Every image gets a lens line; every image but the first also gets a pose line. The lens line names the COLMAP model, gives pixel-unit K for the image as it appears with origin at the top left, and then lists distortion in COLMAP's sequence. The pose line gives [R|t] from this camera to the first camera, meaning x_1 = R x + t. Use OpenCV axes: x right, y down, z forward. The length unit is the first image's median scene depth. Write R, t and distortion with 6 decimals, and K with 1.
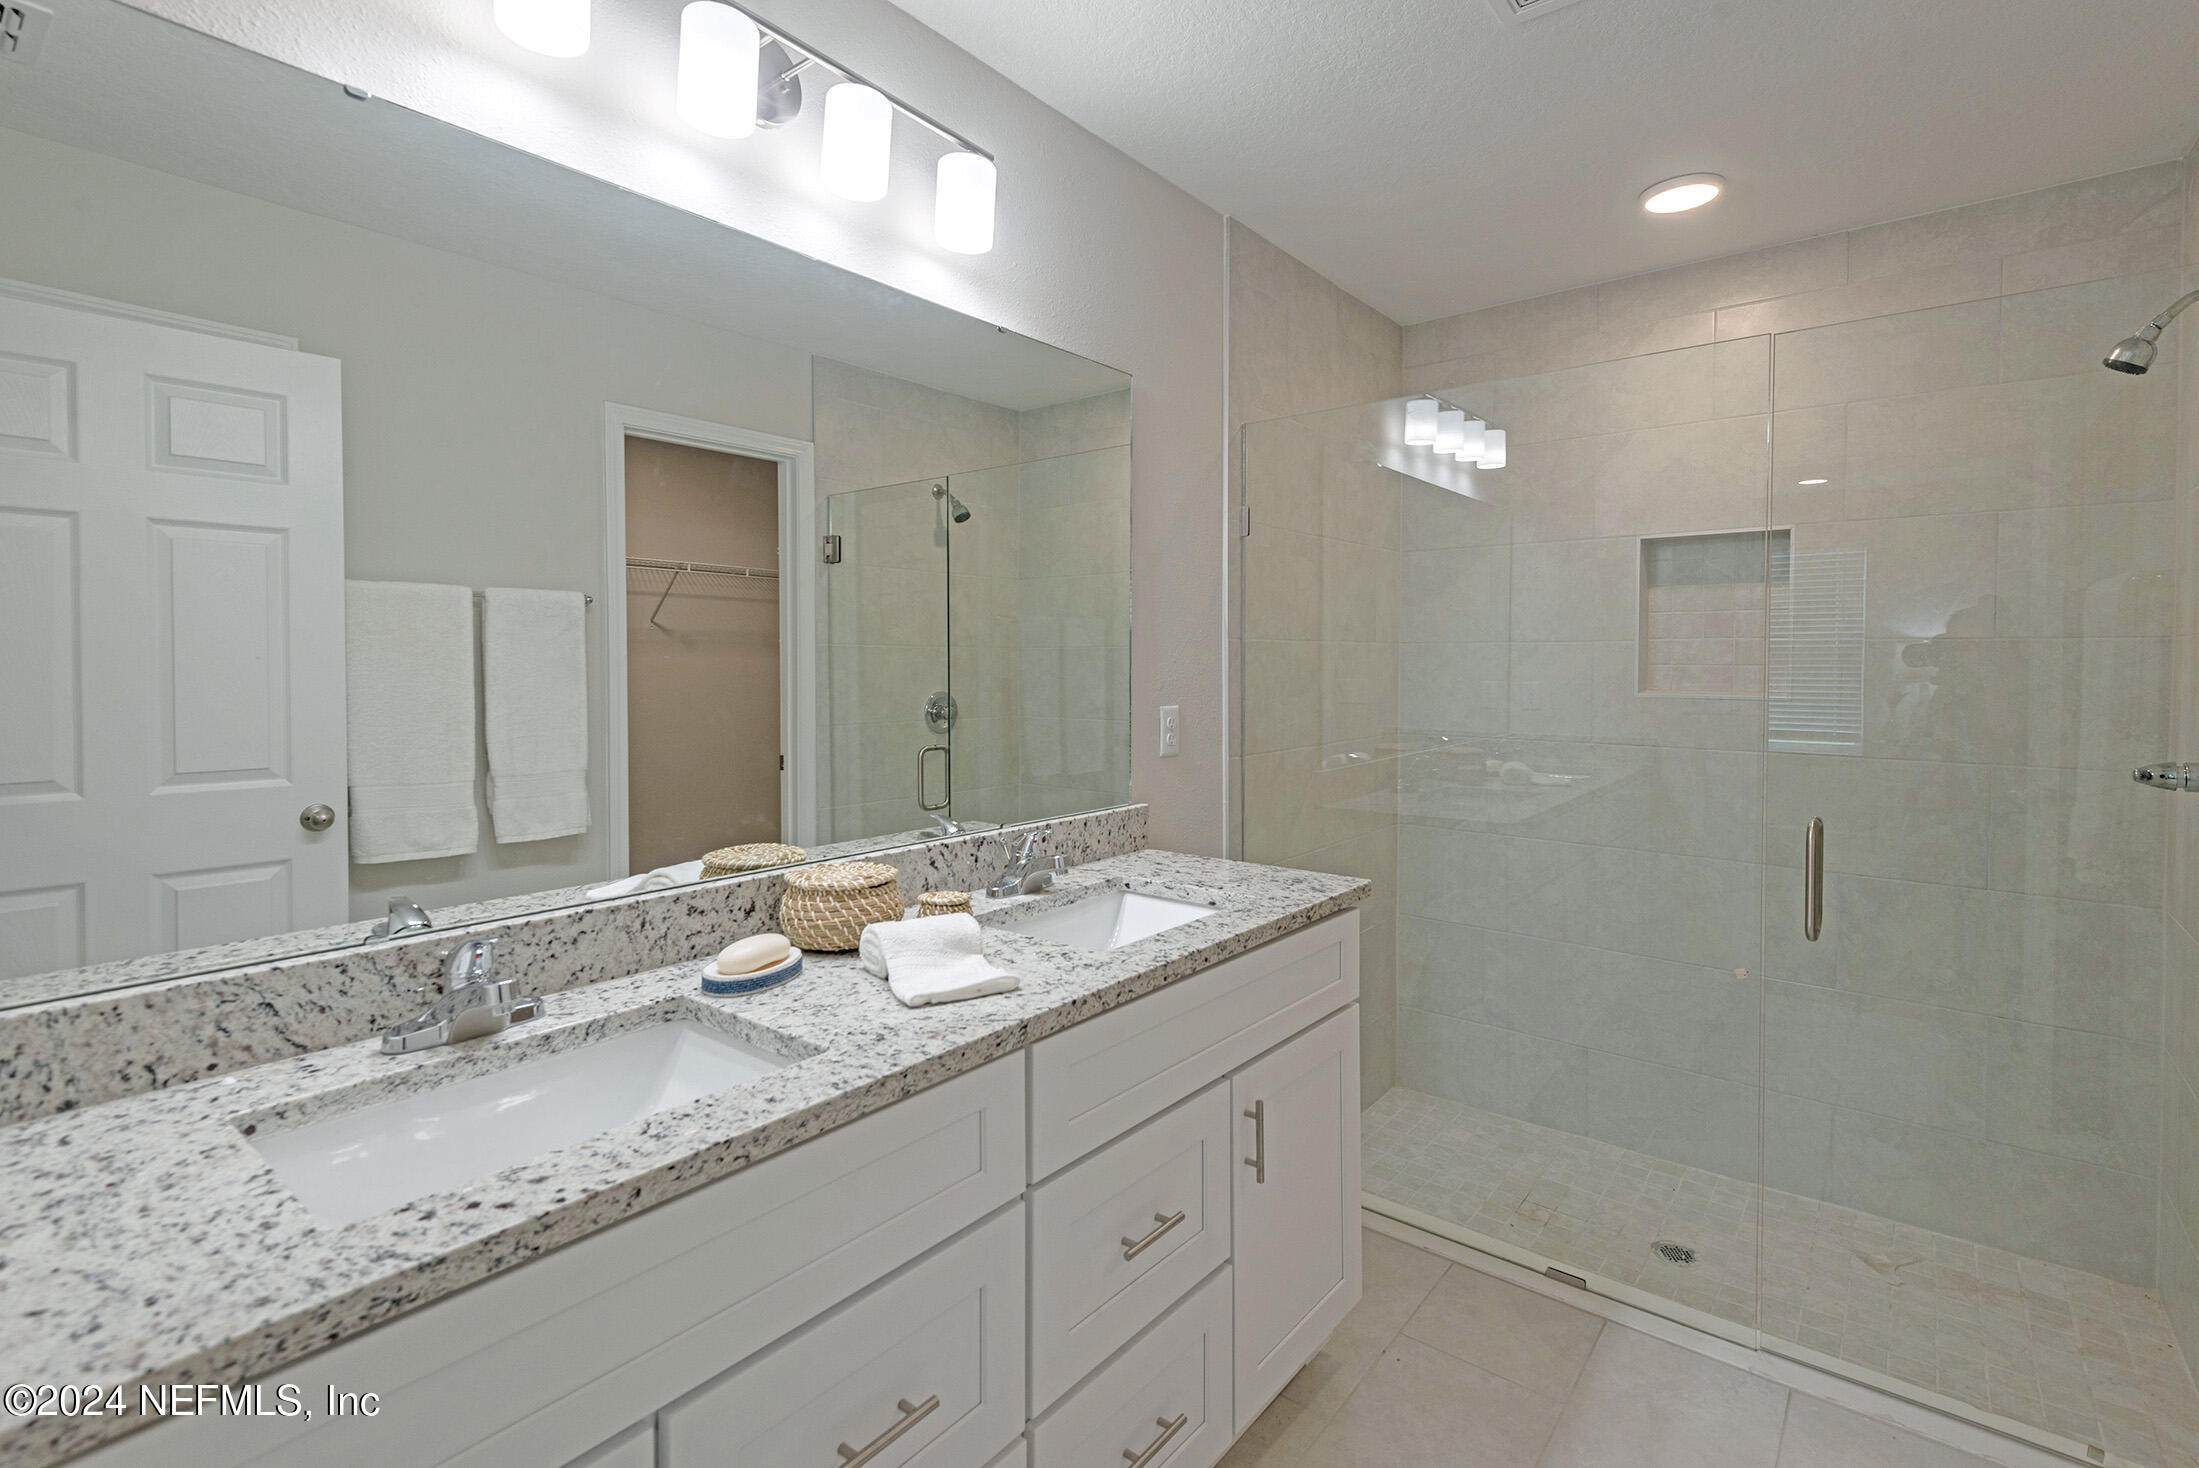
lens RADIAL K [[1009.2, 0, 1108.5], [0, 1009.2, 683.0], [0, 0, 1]] dist [0.033167, -0.019970]
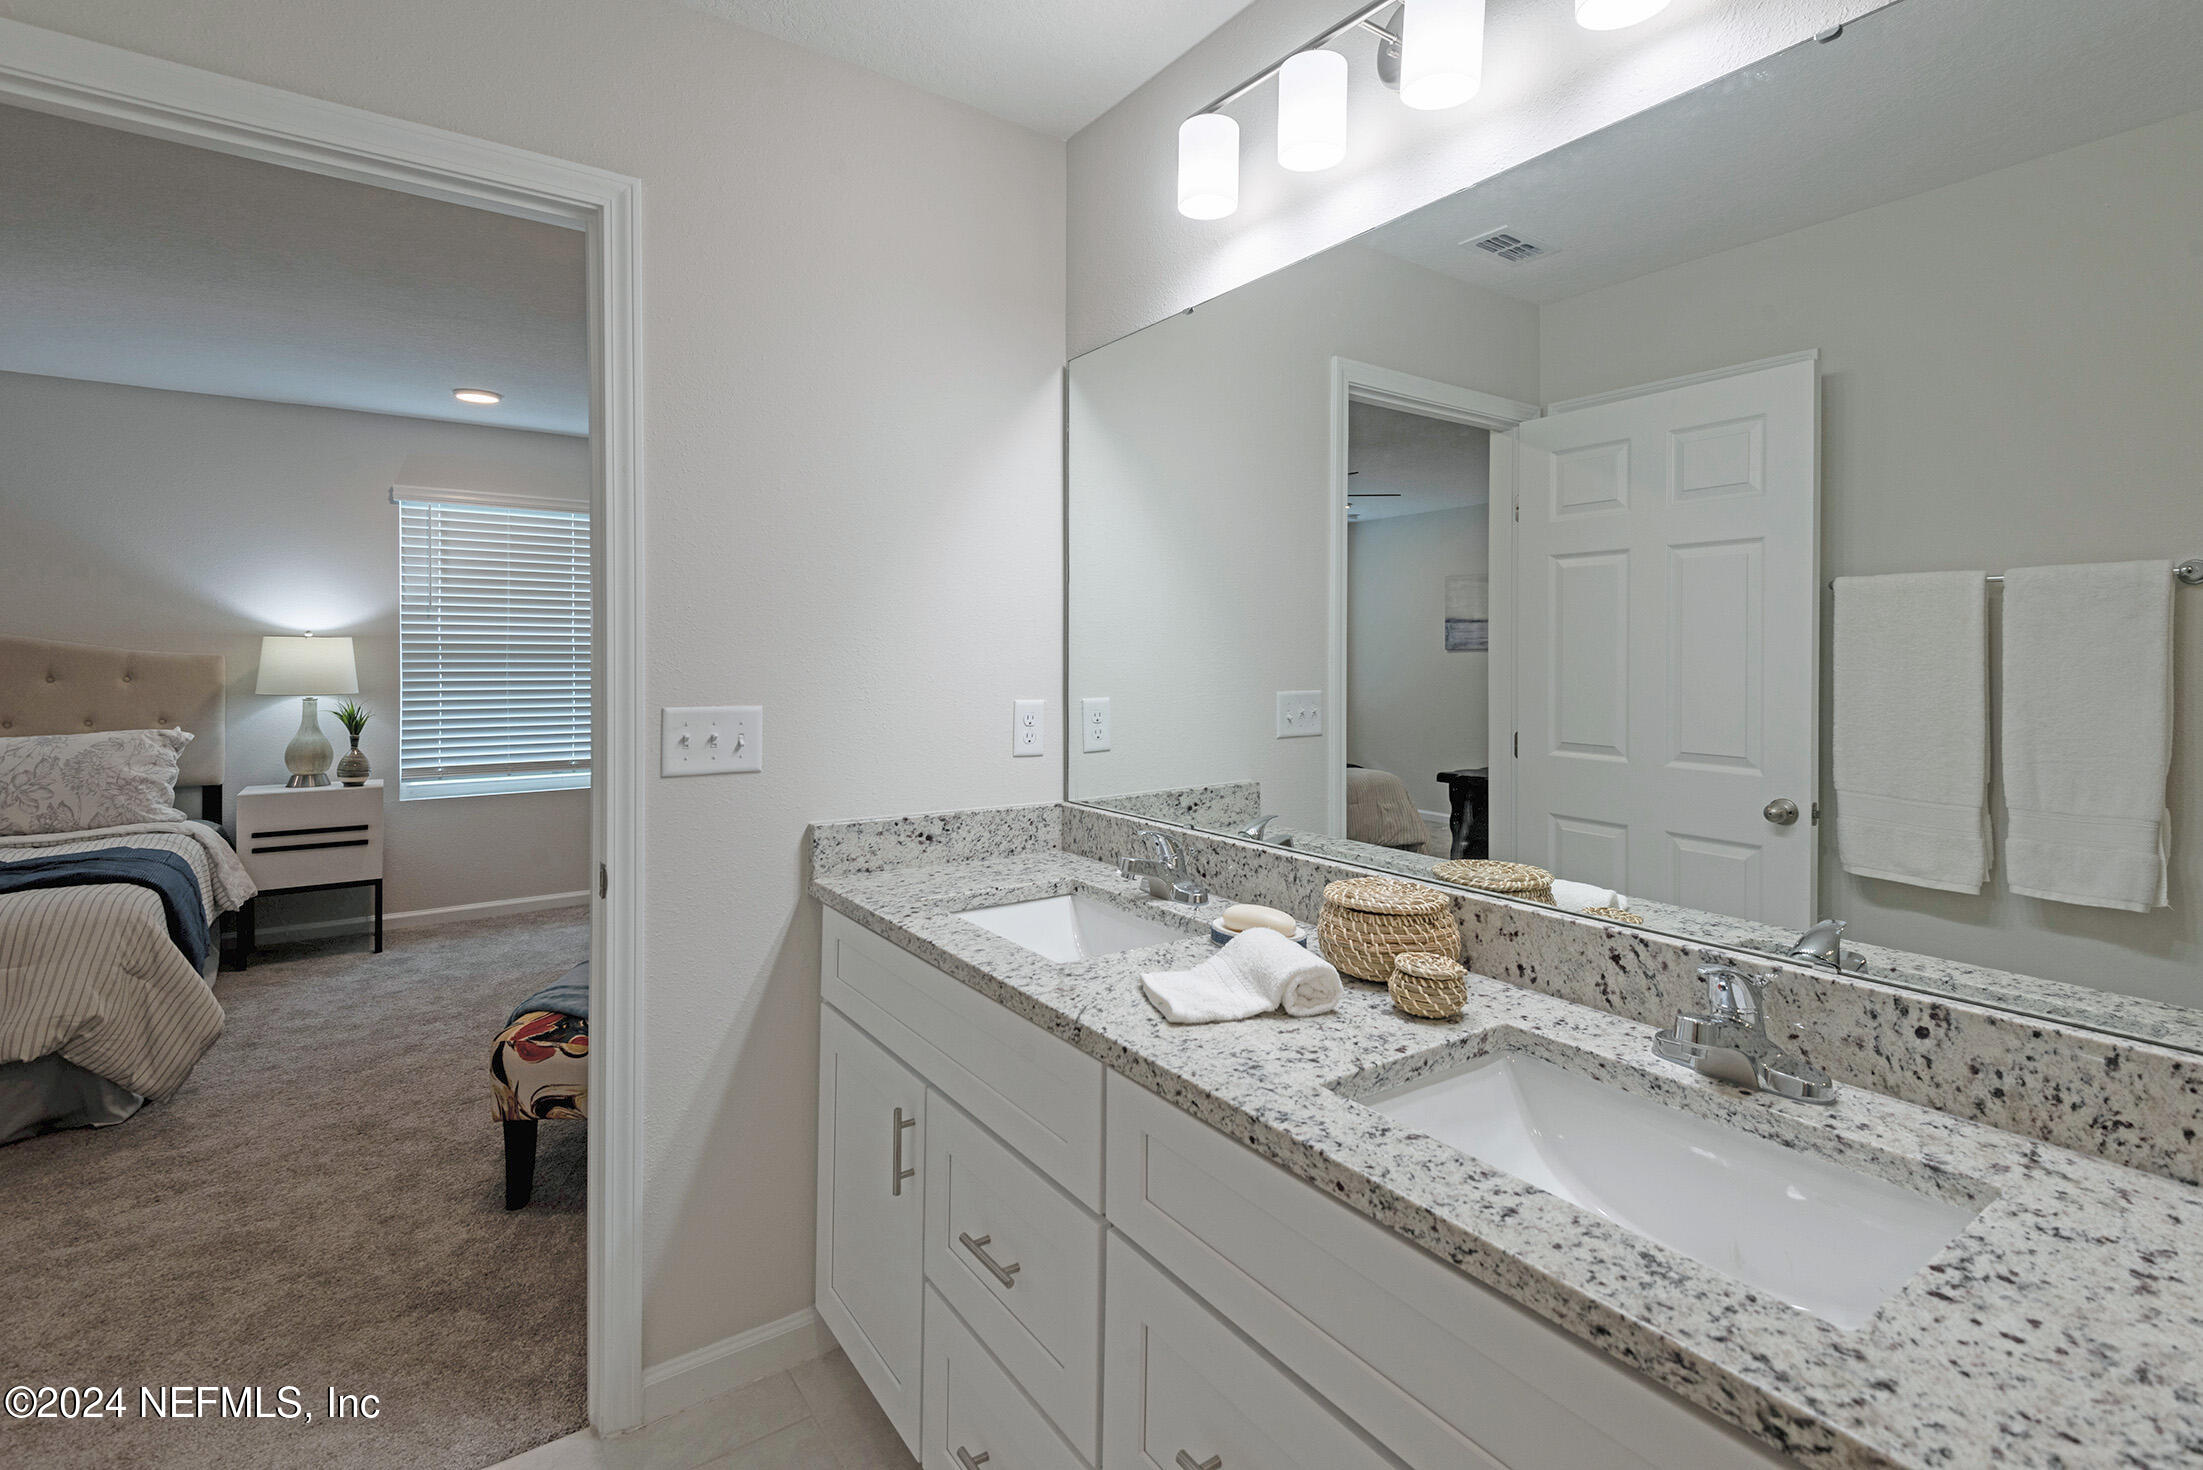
lens RADIAL K [[1011.0, 0, 1110.5], [0, 1011.0, 683.9], [0, 0, 1]] dist [0.033167, -0.019970]
pose [[-0.266442, 0.022164, -0.963596, 0.681677], [-0.031494, 0.999002, 0.031686, -0.014838], [0.963336, 0.038790, -0.265478, 1.048604]]
